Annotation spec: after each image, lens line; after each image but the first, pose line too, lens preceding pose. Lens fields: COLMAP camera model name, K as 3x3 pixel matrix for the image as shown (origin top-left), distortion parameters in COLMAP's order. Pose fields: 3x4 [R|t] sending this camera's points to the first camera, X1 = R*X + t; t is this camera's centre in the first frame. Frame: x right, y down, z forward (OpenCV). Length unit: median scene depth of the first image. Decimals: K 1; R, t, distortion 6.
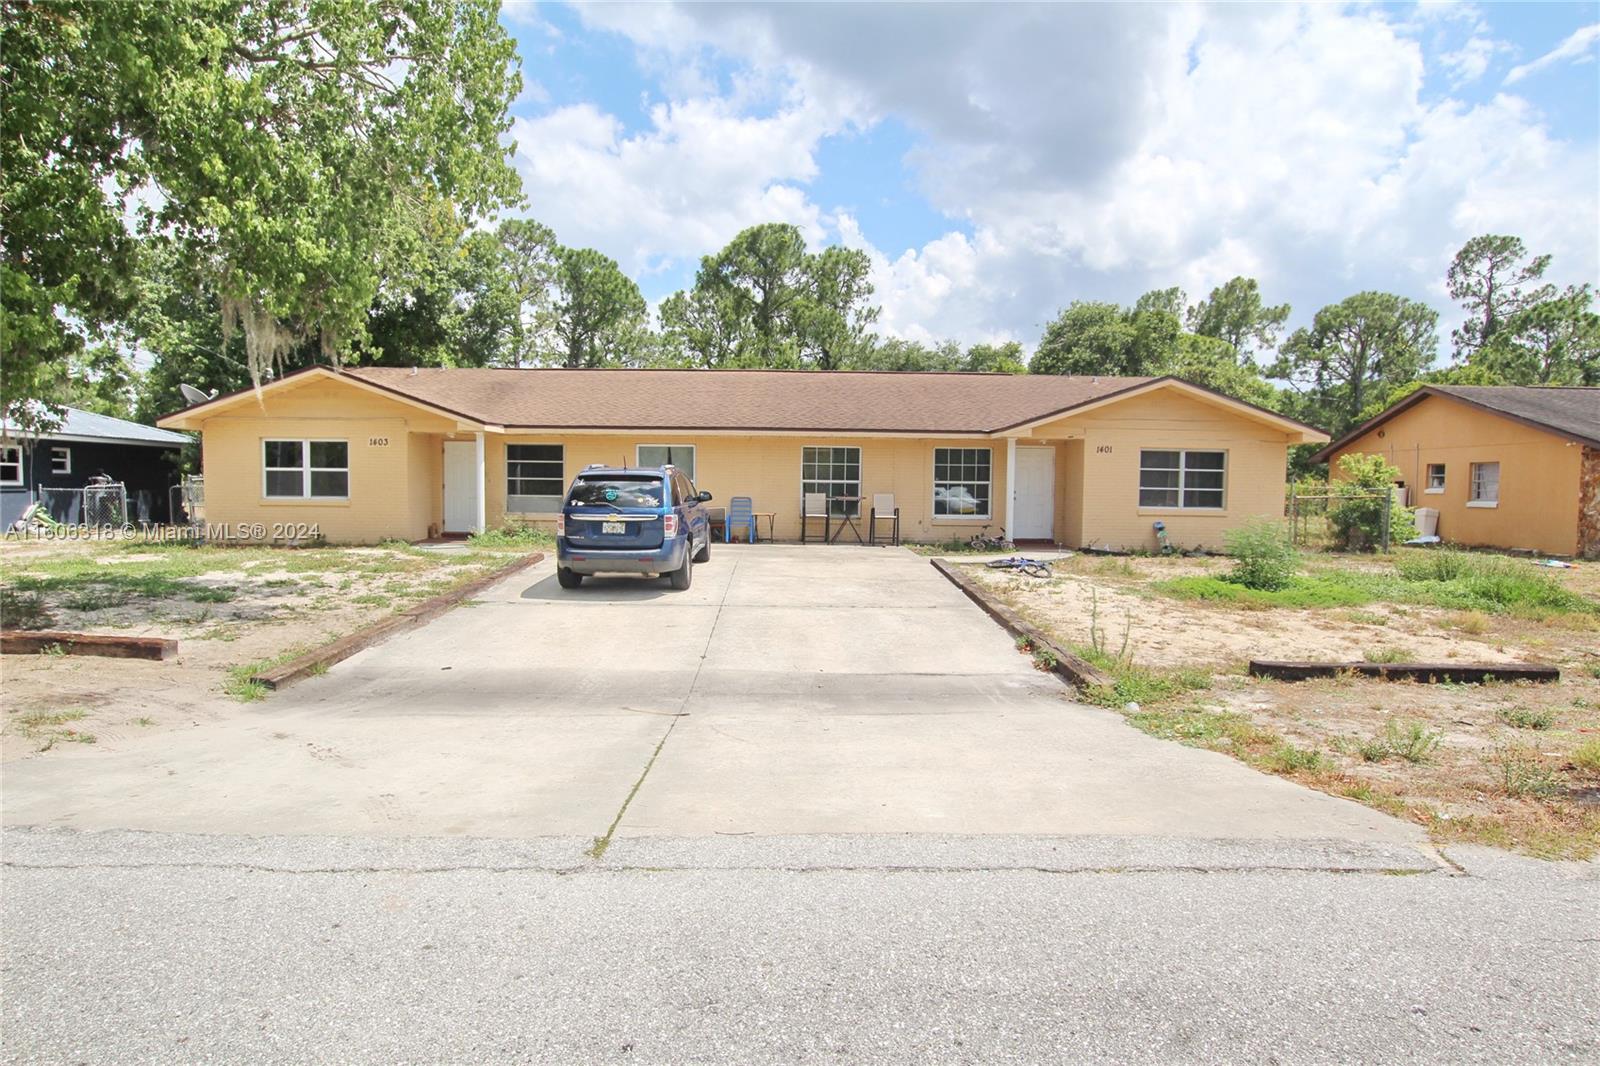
lens RADIAL K [[894.3, 0, 811.0], [0, 894.3, 532.3], [0, 0, 1]] dist [-0.026426, 0.001645]
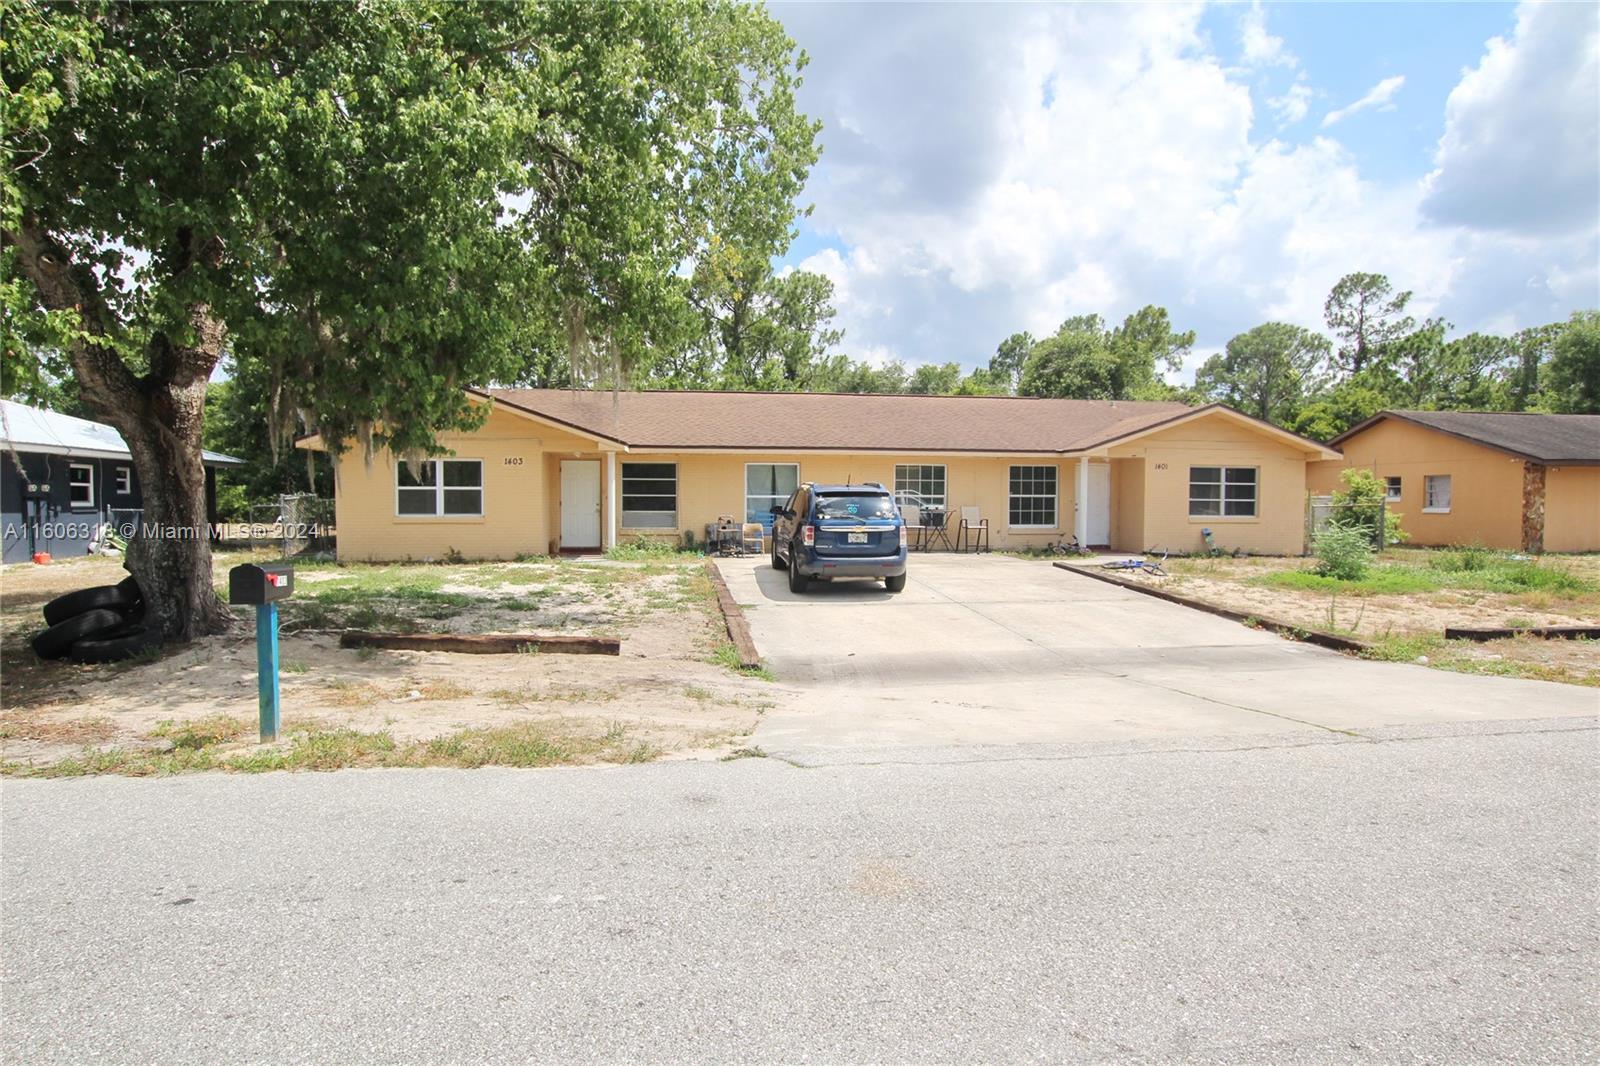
lens RADIAL K [[894.3, 0, 804.1], [0, 894.3, 532.0], [0, 0, 1]] dist [-0.026426, 0.001645]
pose [[0.991331, -0.013405, 0.130701, -0.245097], [0.015536, 0.999762, -0.015297, 0.002422], [-0.130465, 0.017195, 0.991304, -0.072349]]
